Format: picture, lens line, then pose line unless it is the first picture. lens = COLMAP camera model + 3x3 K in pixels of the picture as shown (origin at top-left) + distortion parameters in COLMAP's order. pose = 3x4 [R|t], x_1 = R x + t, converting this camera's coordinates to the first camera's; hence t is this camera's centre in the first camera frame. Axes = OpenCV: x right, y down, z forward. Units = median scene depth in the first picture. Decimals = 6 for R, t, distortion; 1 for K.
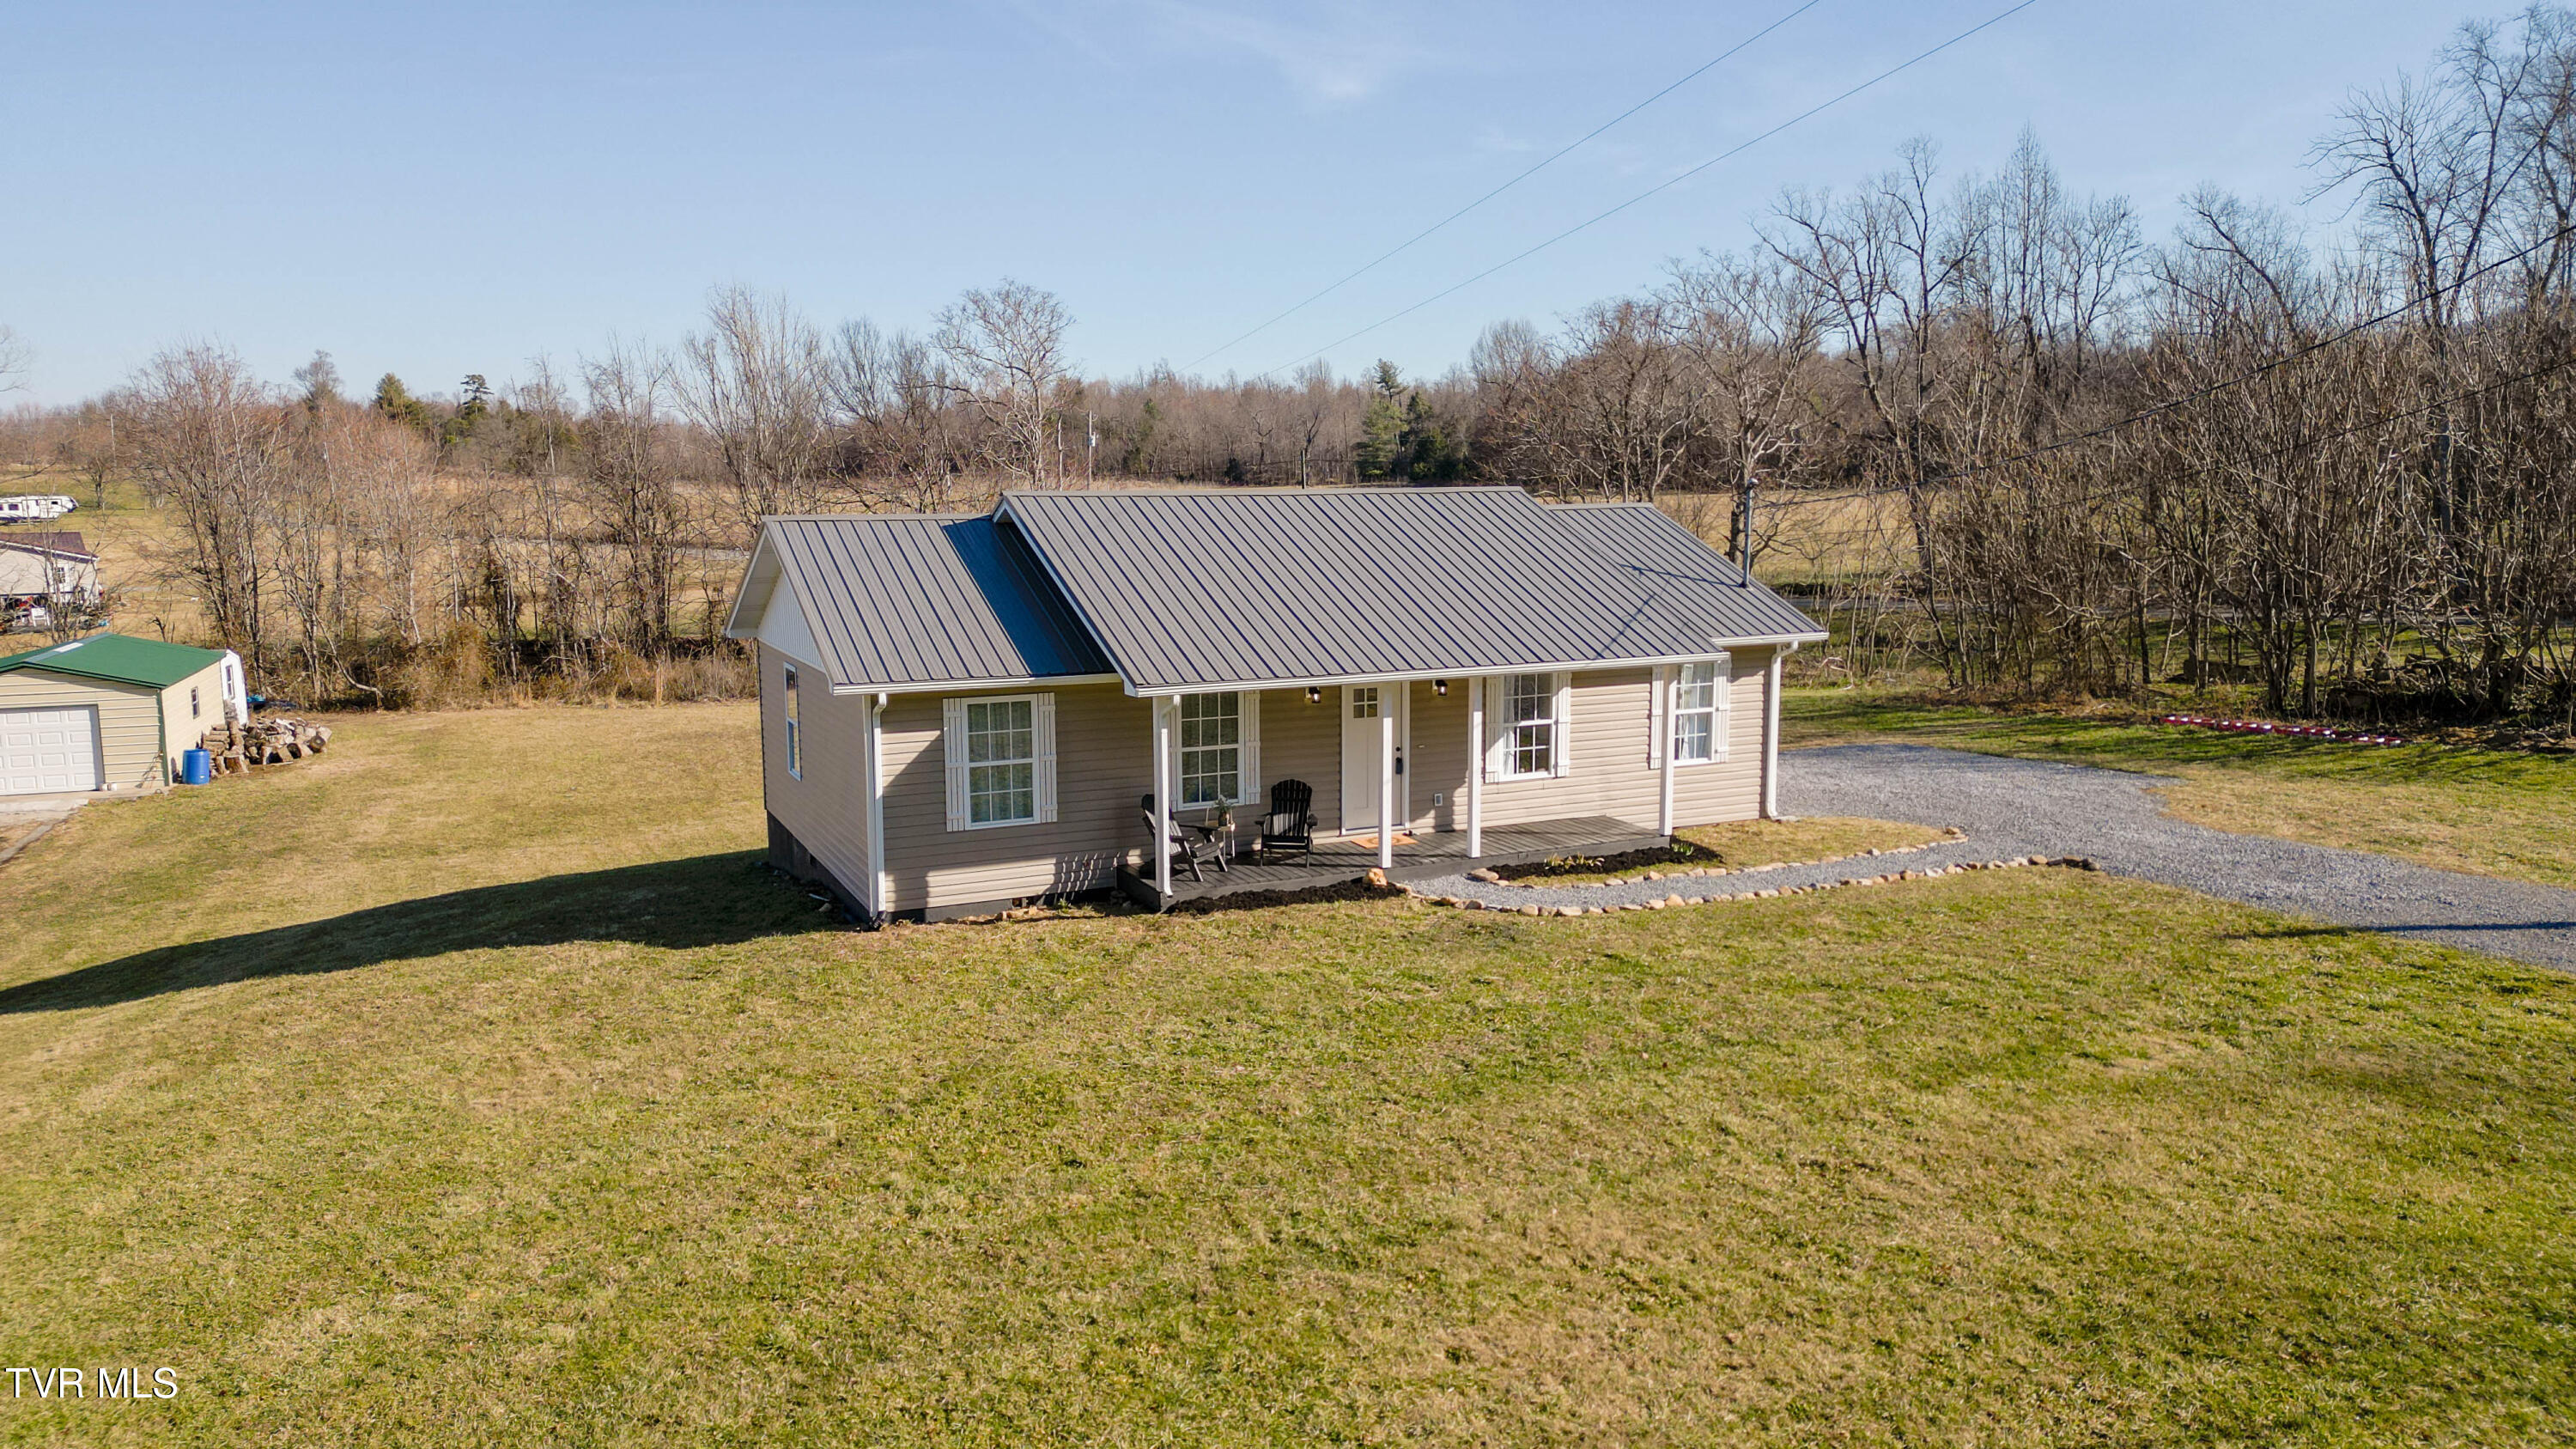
lens RADIAL K [[1800.4, 0, 1288.0], [0, 1800.4, 724.5], [0, 0, 1]] dist [0.090234, -0.080439]
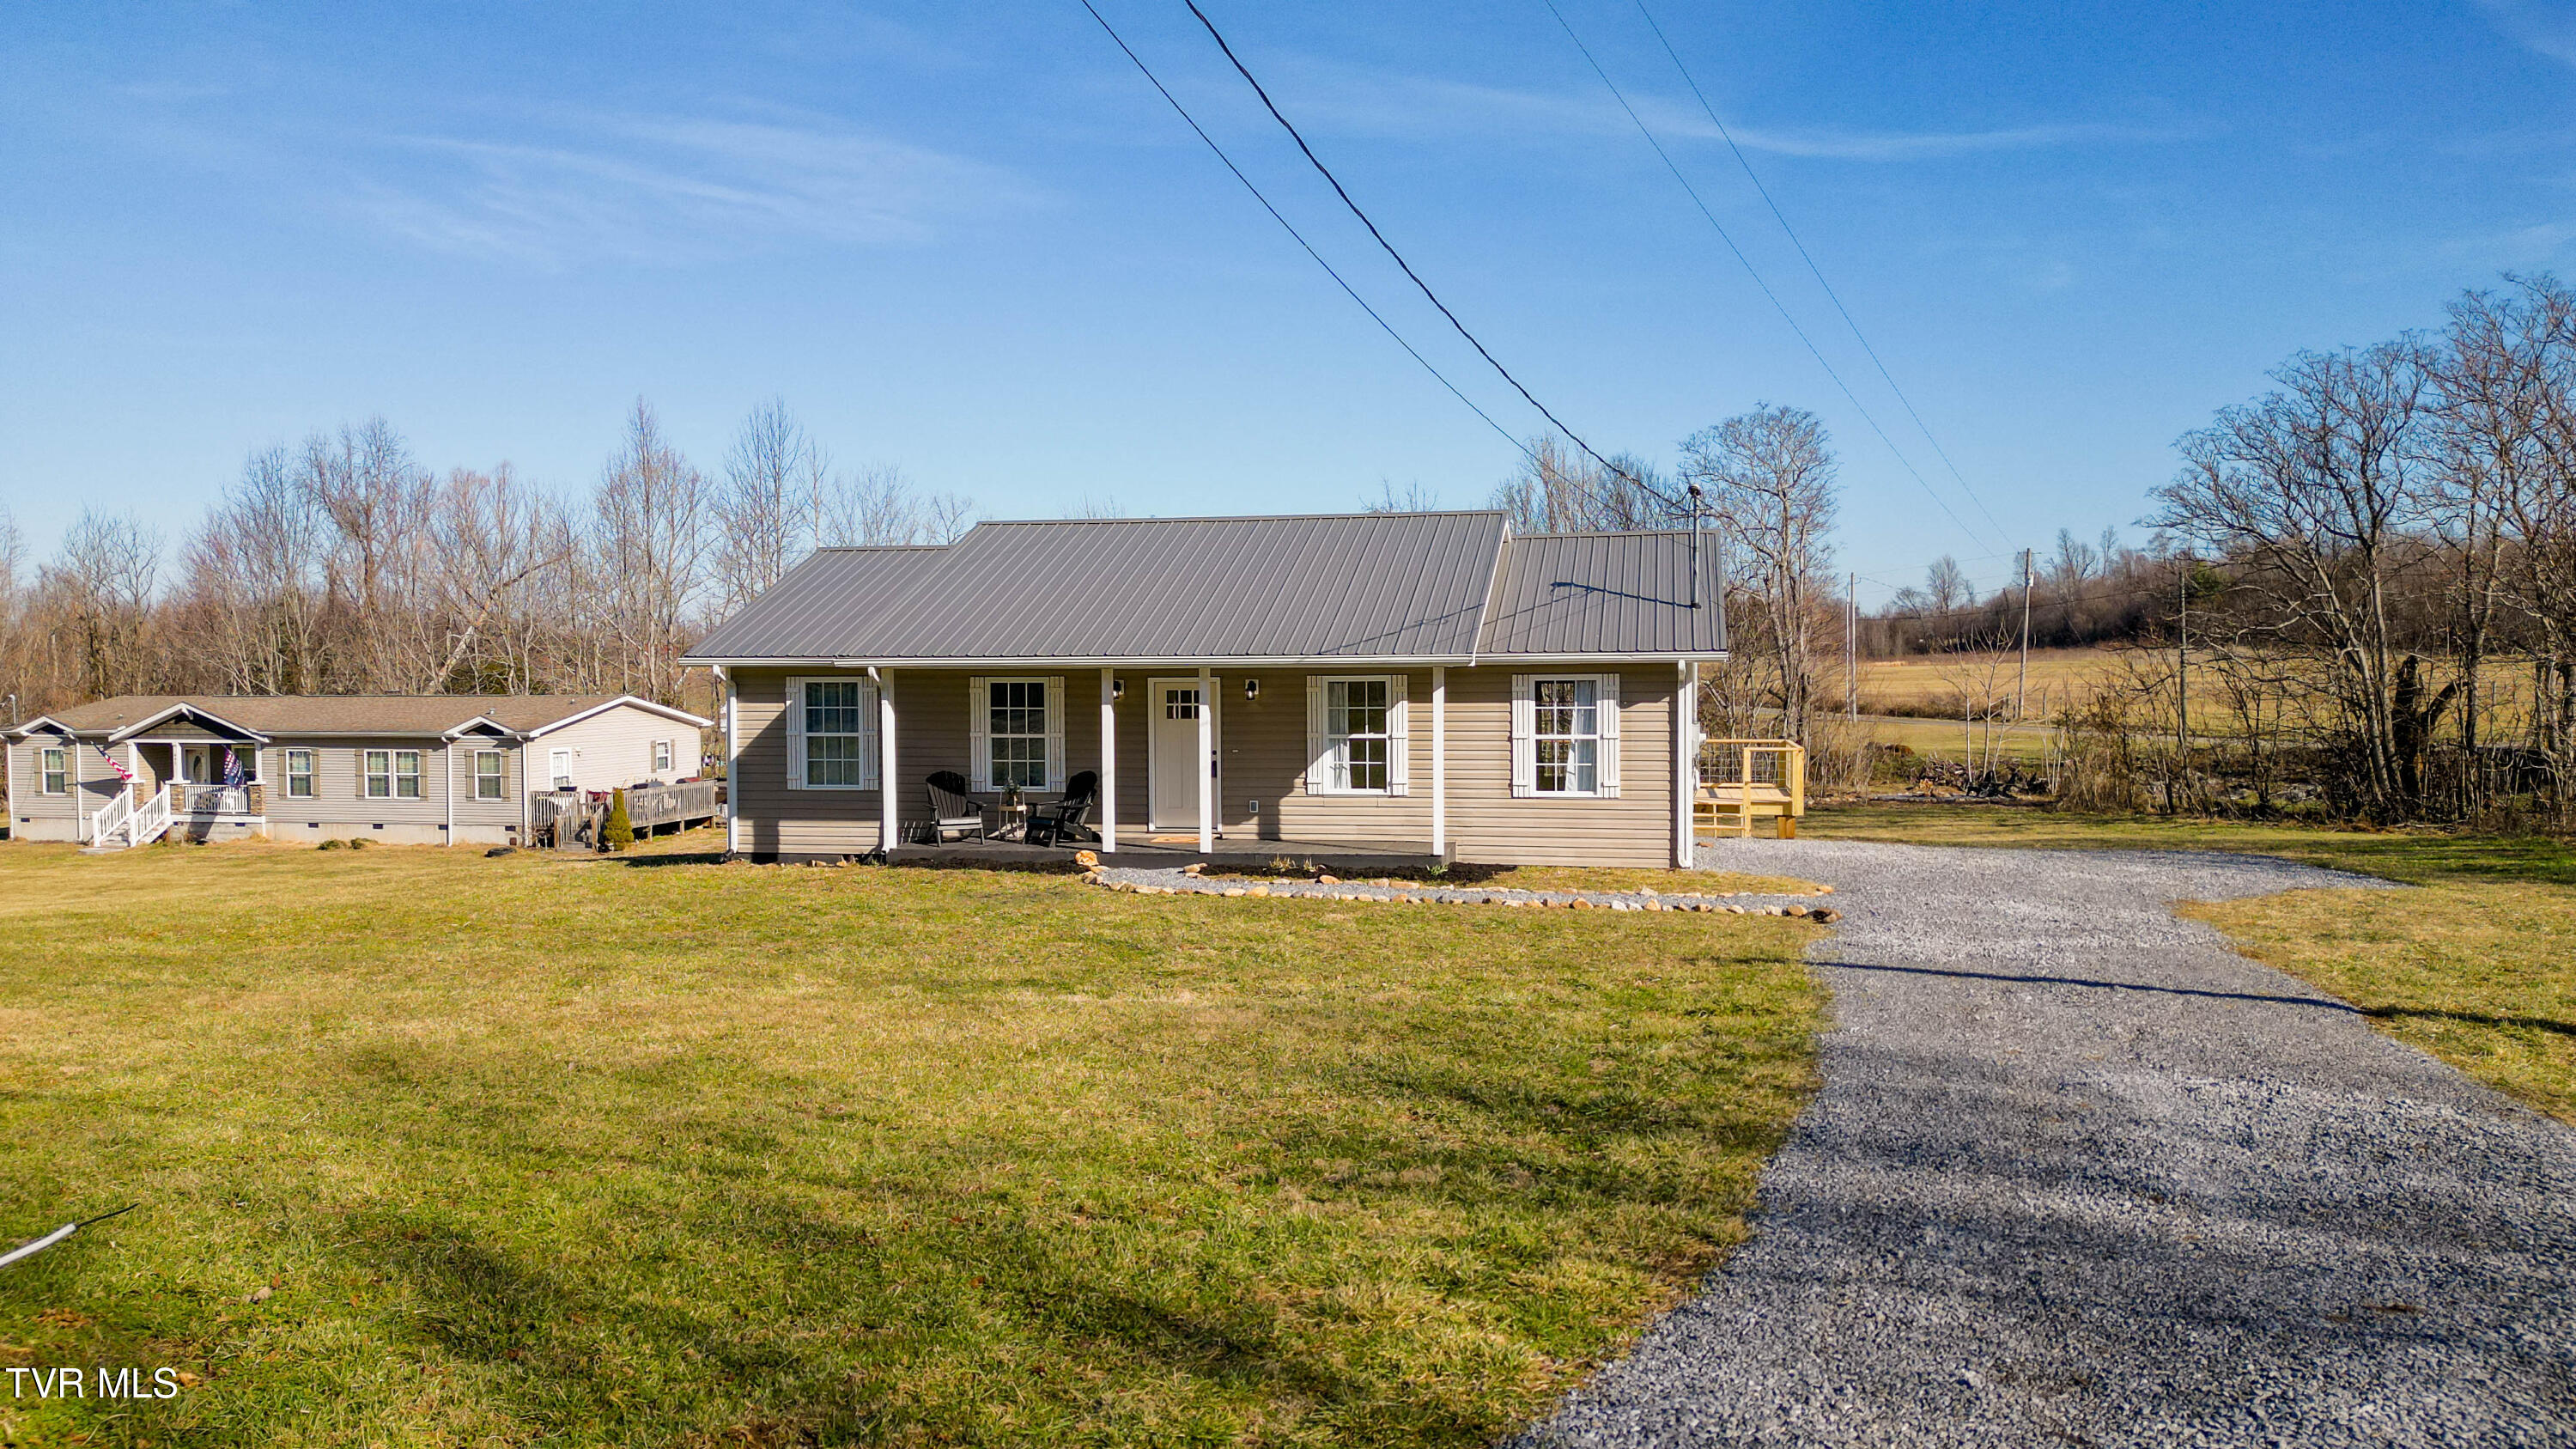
lens RADIAL K [[1804.9, 0, 1288.0], [0, 1804.9, 724.5], [0, 0, 1]] dist [0.086804, -0.078260]
pose [[0.800320, 0.057739, -0.596786, 0.670213], [-0.064509, 0.997867, 0.010033, -0.014016], [0.596092, 0.030468, 0.802338, 0.207793]]
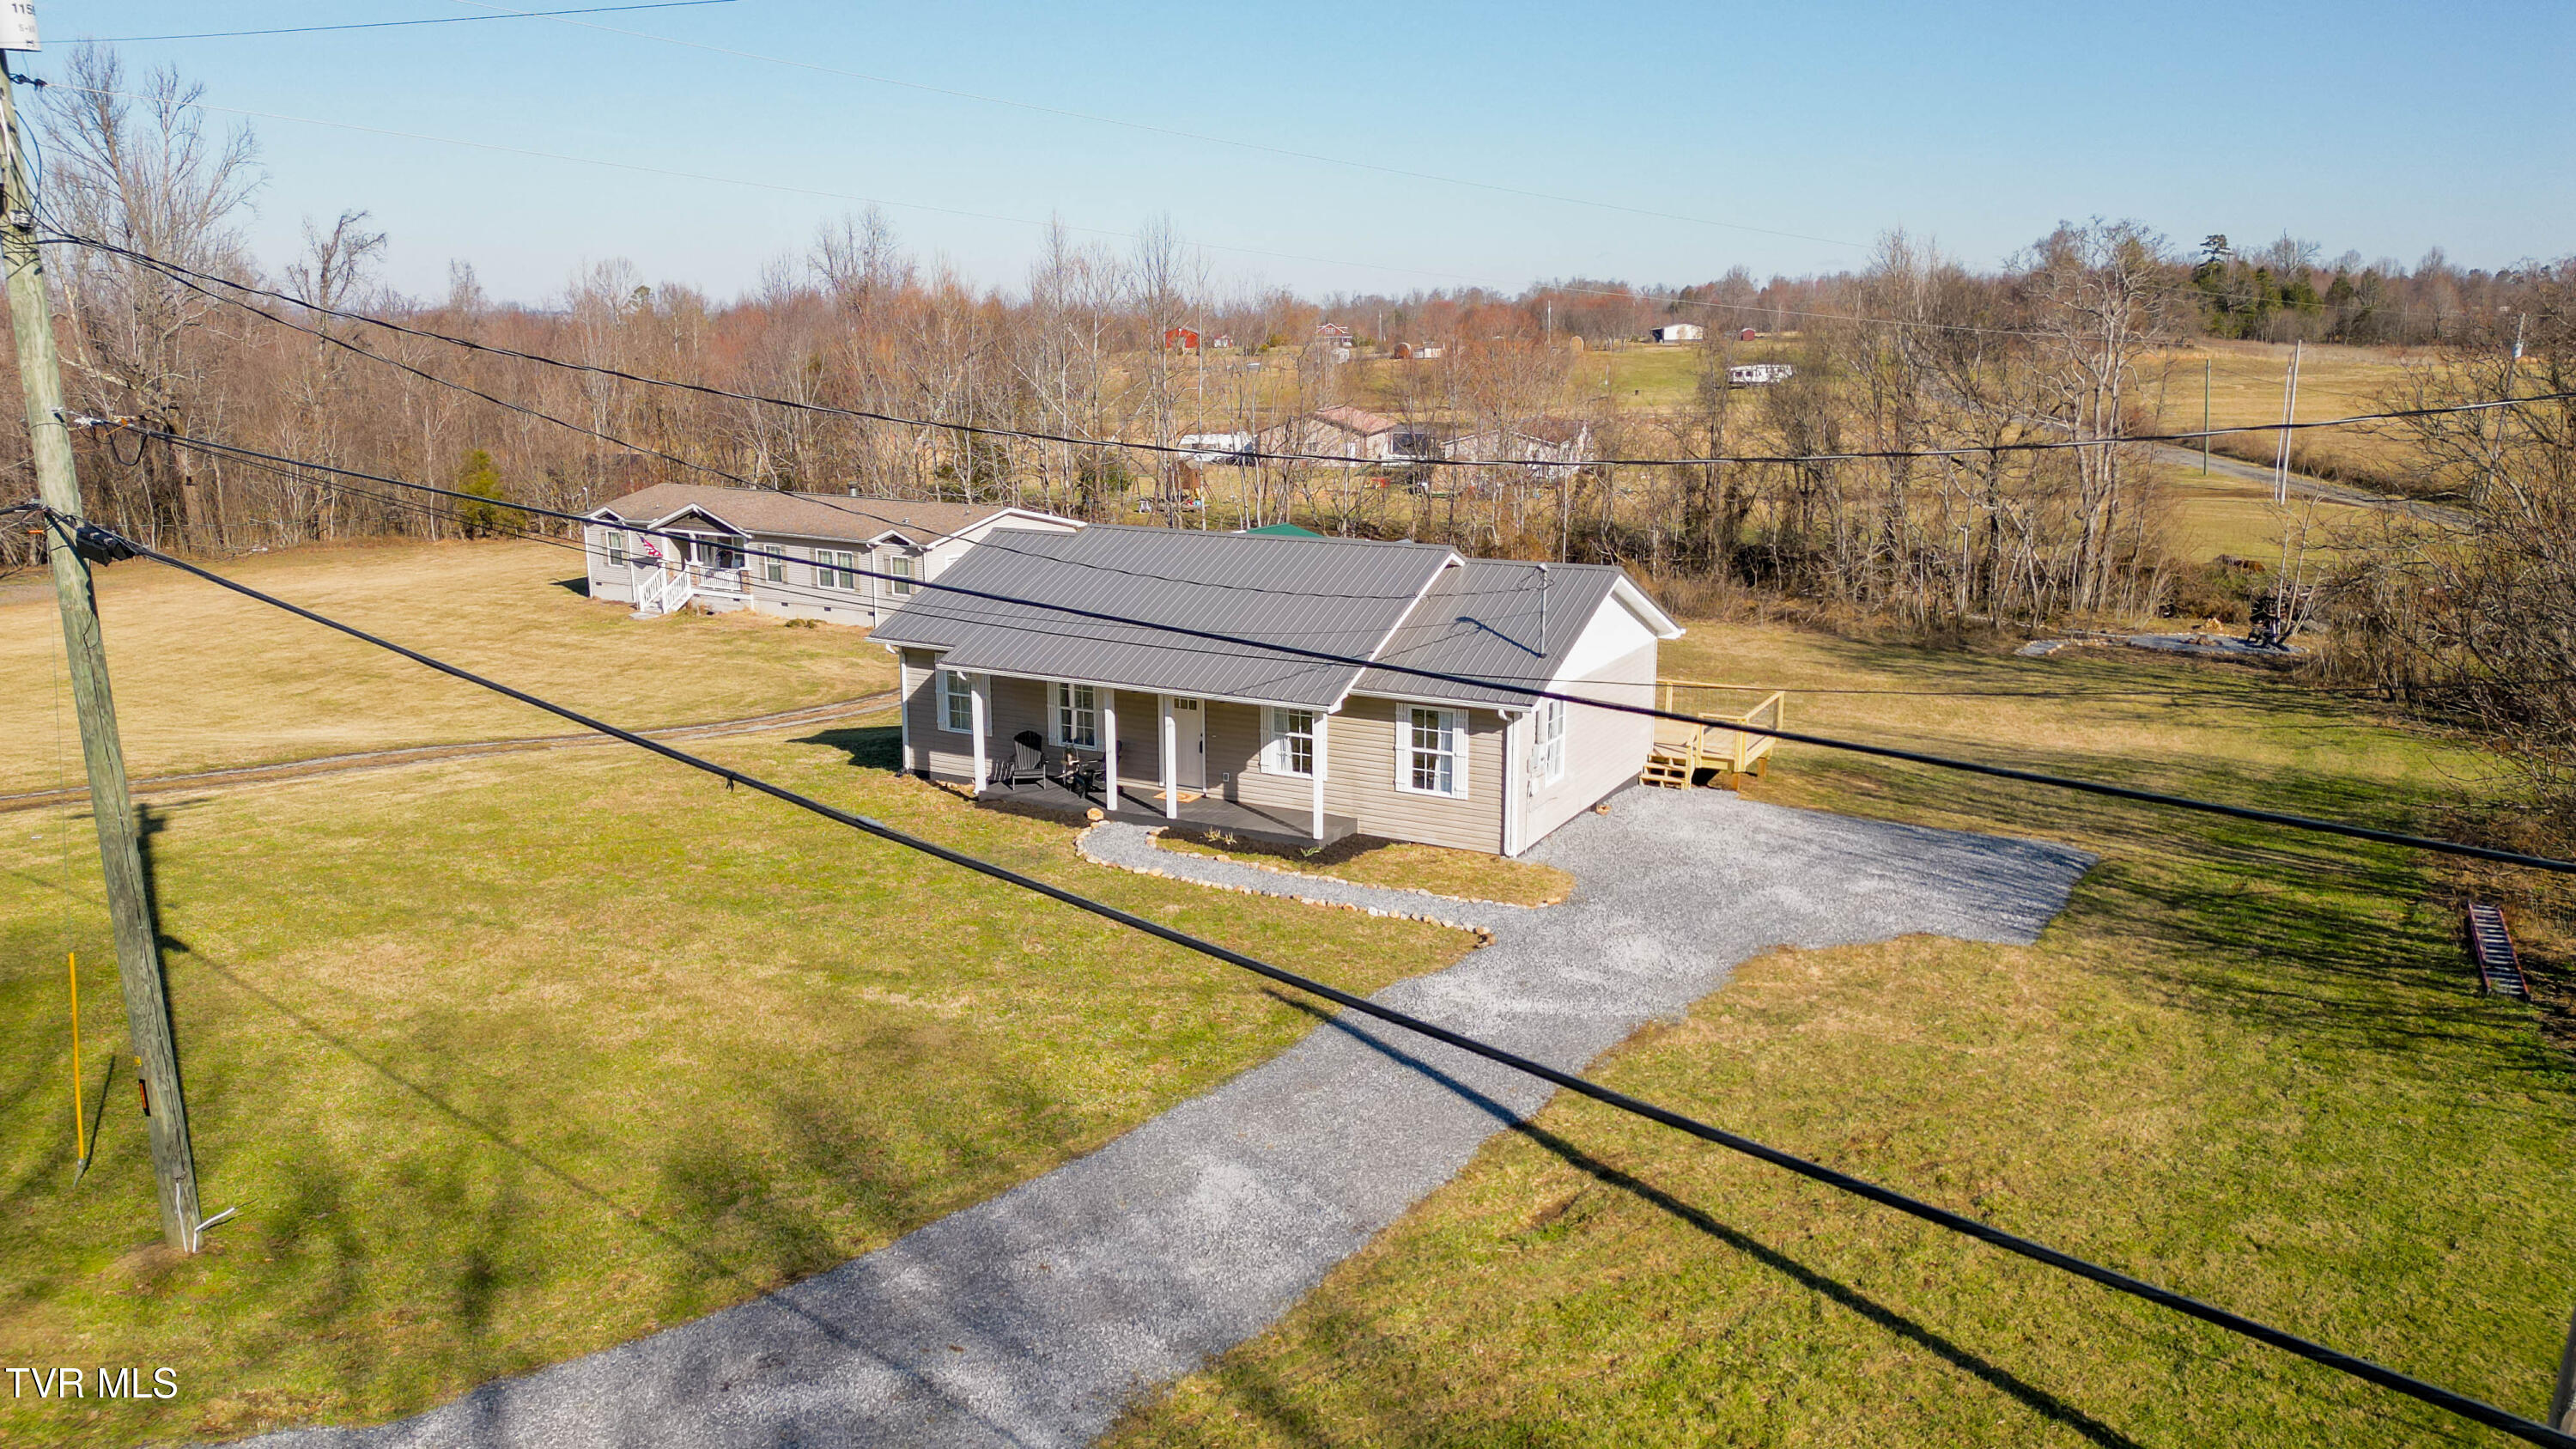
lens RADIAL K [[1804.9, 0, 1288.0], [0, 1804.9, 724.5], [0, 0, 1]] dist [0.086804, -0.078260]
pose [[0.597321, 0.211384, -0.773644, 1.128885], [-0.076141, 0.975230, 0.207677, -0.276382], [0.798380, -0.065143, 0.598620, 0.215674]]
